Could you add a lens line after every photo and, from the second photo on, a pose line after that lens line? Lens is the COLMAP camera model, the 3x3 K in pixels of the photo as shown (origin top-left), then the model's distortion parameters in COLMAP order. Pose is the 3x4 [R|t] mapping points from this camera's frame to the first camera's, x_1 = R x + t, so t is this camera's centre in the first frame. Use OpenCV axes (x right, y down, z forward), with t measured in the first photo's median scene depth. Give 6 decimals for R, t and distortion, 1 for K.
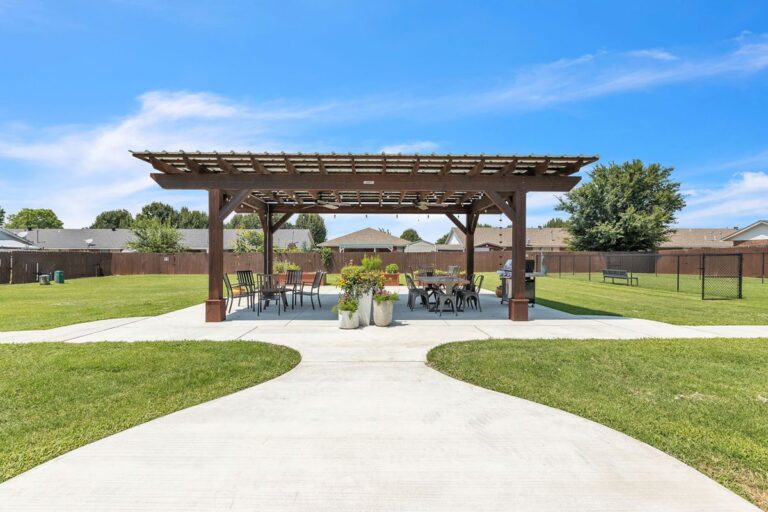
lens RADIAL K [[389.8, 0, 386.5], [0, 389.8, 246.7], [0, 0, 1]] dist [-0.001161, -0.000212]
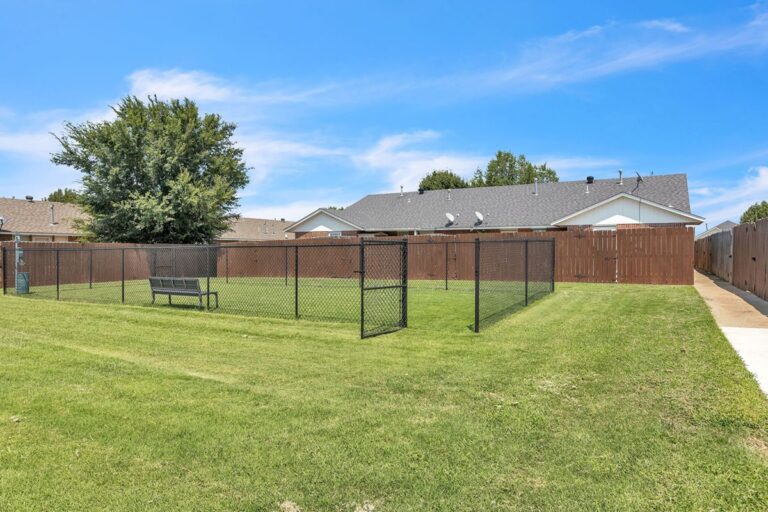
lens RADIAL K [[543.3, 0, 385.7], [0, 543.3, 283.2], [0, 0, 1]] dist [0.003809, -0.000588]
pose [[0.594895, -0.048874, 0.802316, 0.105400], [-0.014734, 0.997319, 0.071677, 0.007895], [-0.803668, -0.054461, 0.592580, 0.203271]]
